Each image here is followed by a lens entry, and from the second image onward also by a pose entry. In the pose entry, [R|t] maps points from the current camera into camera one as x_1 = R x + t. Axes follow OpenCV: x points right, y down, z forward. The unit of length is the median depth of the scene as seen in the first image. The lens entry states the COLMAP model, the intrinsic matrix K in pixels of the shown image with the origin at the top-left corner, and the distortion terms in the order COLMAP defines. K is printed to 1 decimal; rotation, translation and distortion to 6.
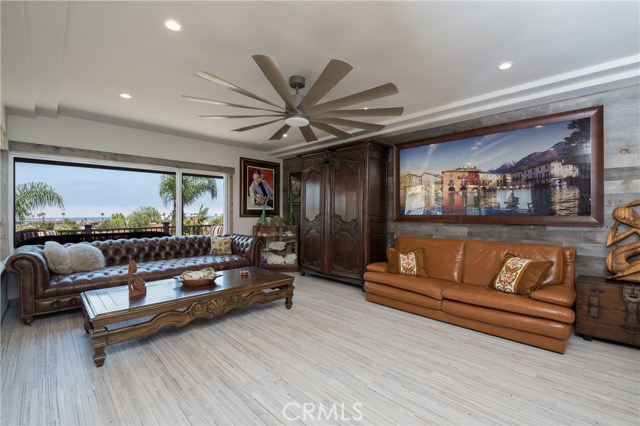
lens RADIAL K [[275.3, 0, 322.6], [0, 275.3, 214.5], [0, 0, 1]] dist [-0.001668, -0.000105]
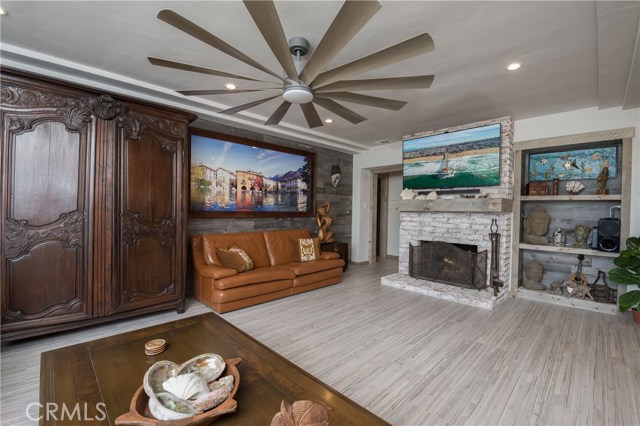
lens RADIAL K [[275.3, 0, 322.6], [0, 275.3, 214.5], [0, 0, 1]] dist [-0.001668, -0.000105]
pose [[0.010971, -0.017484, 0.999787, -0.733730], [-0.007670, 0.999816, 0.017569, -0.007414], [-0.999910, -0.007861, 0.010835, 0.752233]]
